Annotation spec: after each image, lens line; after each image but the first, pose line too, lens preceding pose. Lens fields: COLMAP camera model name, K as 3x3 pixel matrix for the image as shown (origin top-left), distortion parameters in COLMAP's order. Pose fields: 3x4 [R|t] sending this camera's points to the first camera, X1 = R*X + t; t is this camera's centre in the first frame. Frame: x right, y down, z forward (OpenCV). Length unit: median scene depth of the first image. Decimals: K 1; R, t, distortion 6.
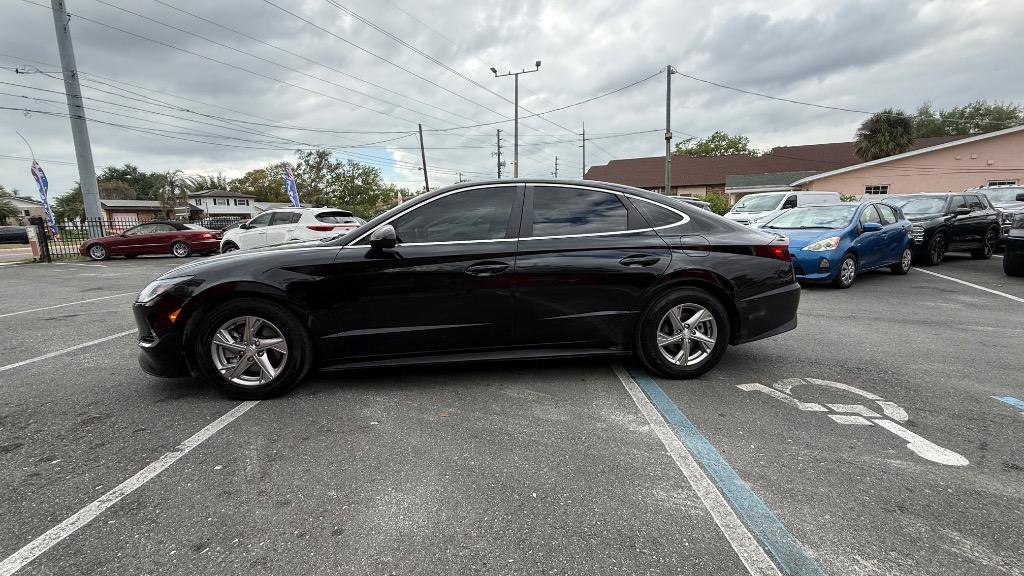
lens RADIAL K [[408.2, 0, 505.7], [0, 408.2, 288.7], [0, 0, 1]] dist [0.002392, -0.000700]
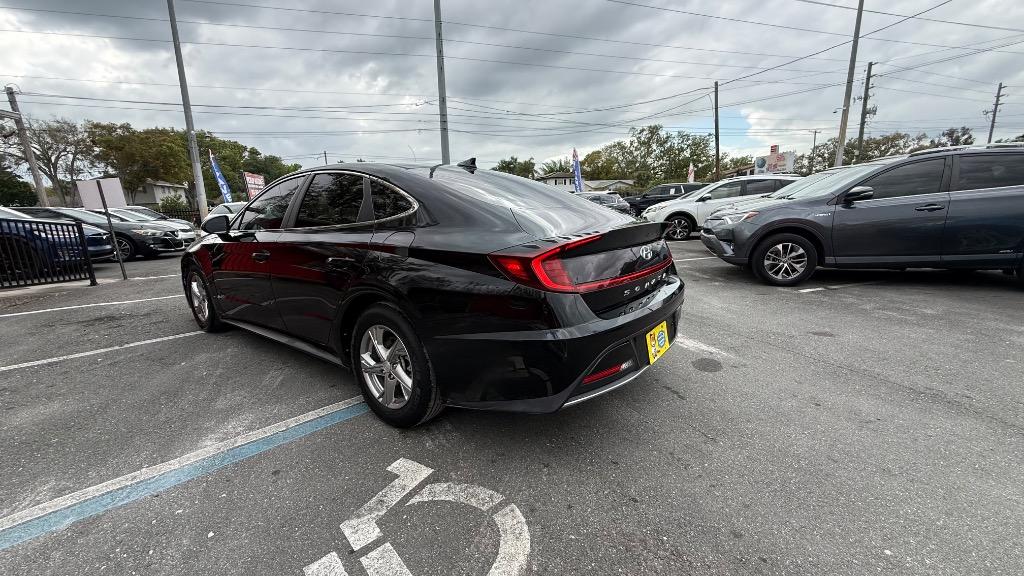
lens RADIAL K [[408.2, 0, 508.5], [0, 408.2, 288.0], [0, 0, 1]] dist [0.002392, -0.000700]
pose [[0.717490, 0.132738, -0.683804, 0.056464], [-0.092060, 0.991134, 0.095800, -0.006163], [0.690458, -0.005785, 0.723349, 0.032264]]
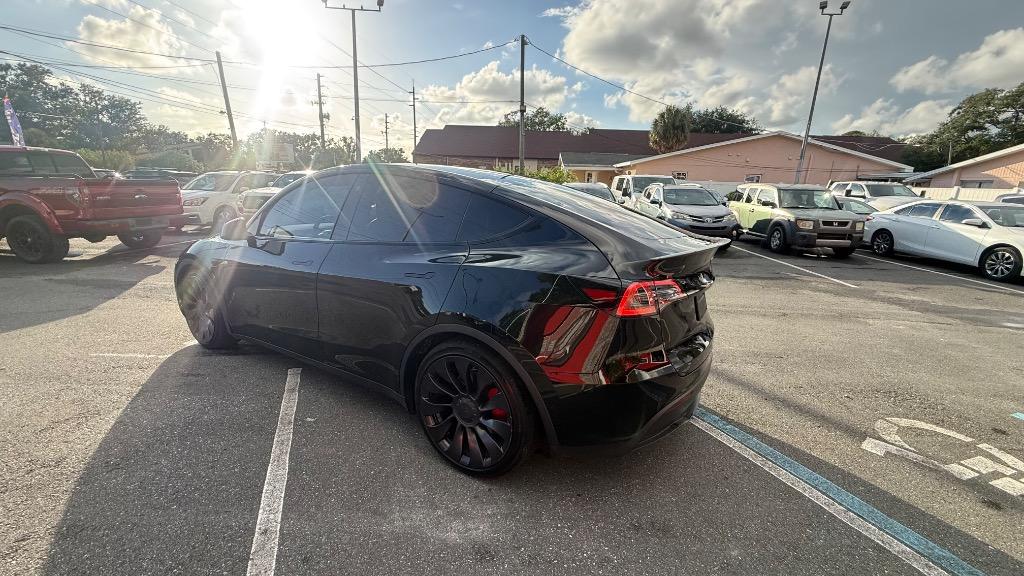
lens RADIAL K [[410.3, 0, 506.8], [0, 410.3, 284.3], [0, 0, 1]] dist [0.000201, -0.000476]
pose [[0.912662, -0.052545, 0.405323, -0.023479], [0.022292, 0.996625, 0.079006, -0.009495], [-0.408106, -0.063070, 0.910753, 0.027225]]
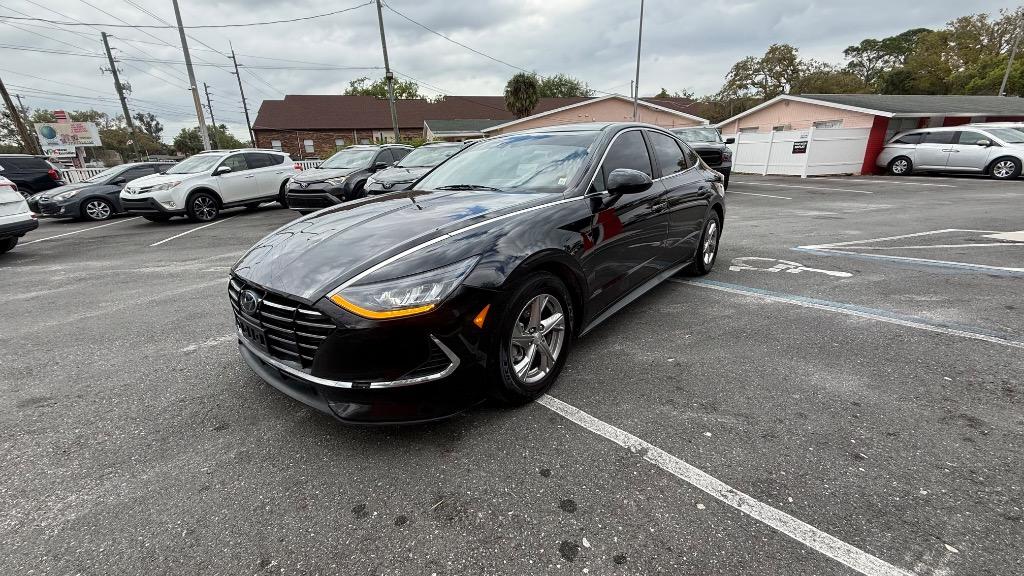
lens RADIAL K [[408.2, 0, 505.1], [0, 408.2, 290.2], [0, 0, 1]] dist [0.002392, -0.000700]
pose [[0.728171, -0.222677, 0.648215, -0.054371], [0.135232, 0.973838, 0.182624, -0.004293], [-0.671922, -0.045322, 0.739234, 0.021607]]
